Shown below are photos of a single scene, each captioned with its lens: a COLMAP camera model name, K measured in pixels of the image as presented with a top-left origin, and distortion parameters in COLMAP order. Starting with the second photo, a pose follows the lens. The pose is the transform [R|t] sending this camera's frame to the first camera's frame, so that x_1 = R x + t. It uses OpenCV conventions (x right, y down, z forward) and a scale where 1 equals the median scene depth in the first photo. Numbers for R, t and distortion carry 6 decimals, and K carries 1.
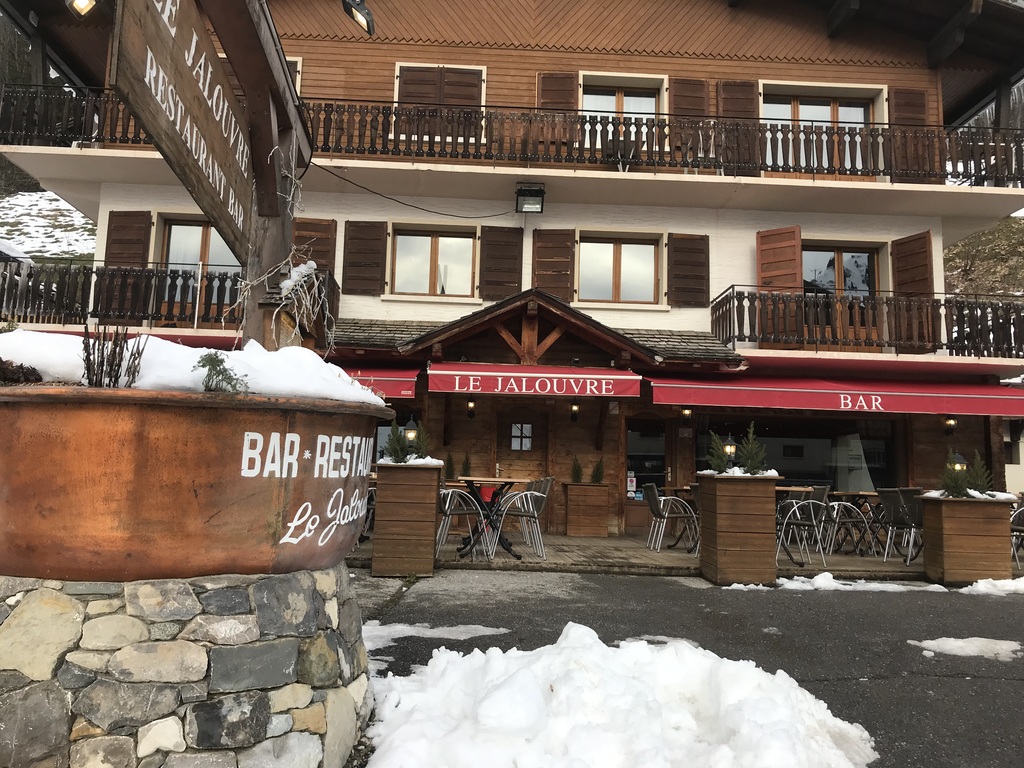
lens RADIAL K [[807.4, 0, 512.0], [0, 807.4, 384.0], [0, 0, 1]] dist [0.019897, -0.057530]
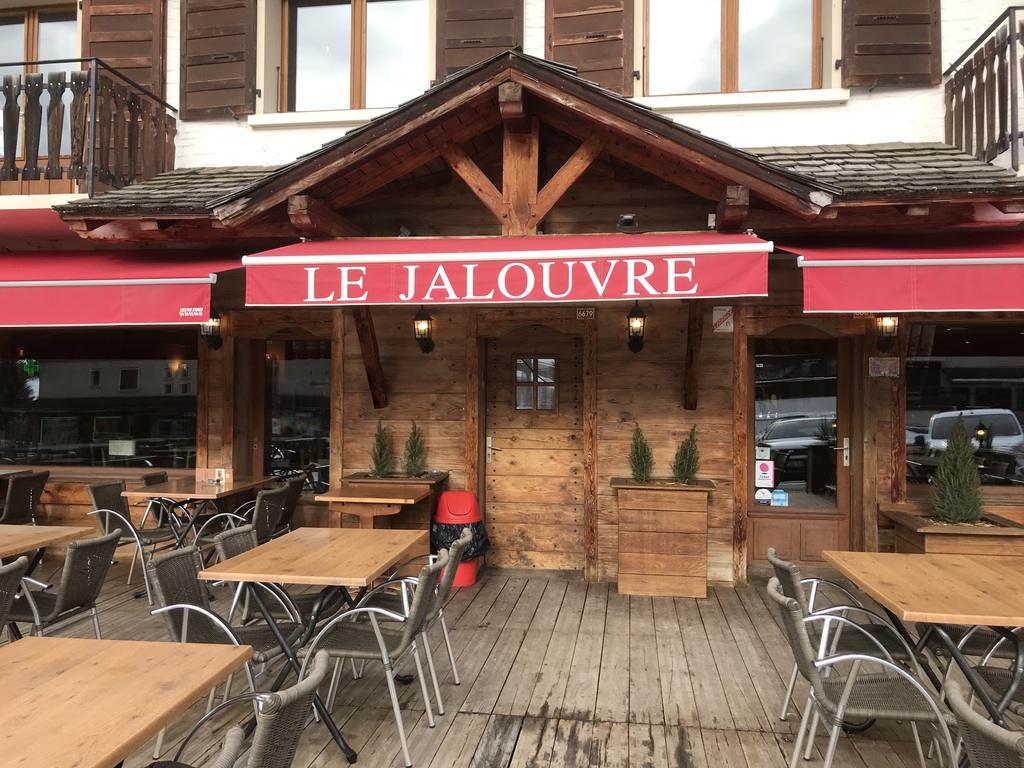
lens RADIAL K [[807.4, 0, 512.0], [0, 807.4, 384.0], [0, 0, 1]] dist [0.019897, -0.057530]
pose [[0.980359, -0.023057, -0.195868, 0.099573], [0.047803, 0.991308, 0.122567, 0.003313], [0.191340, -0.129523, 0.972940, 0.523209]]
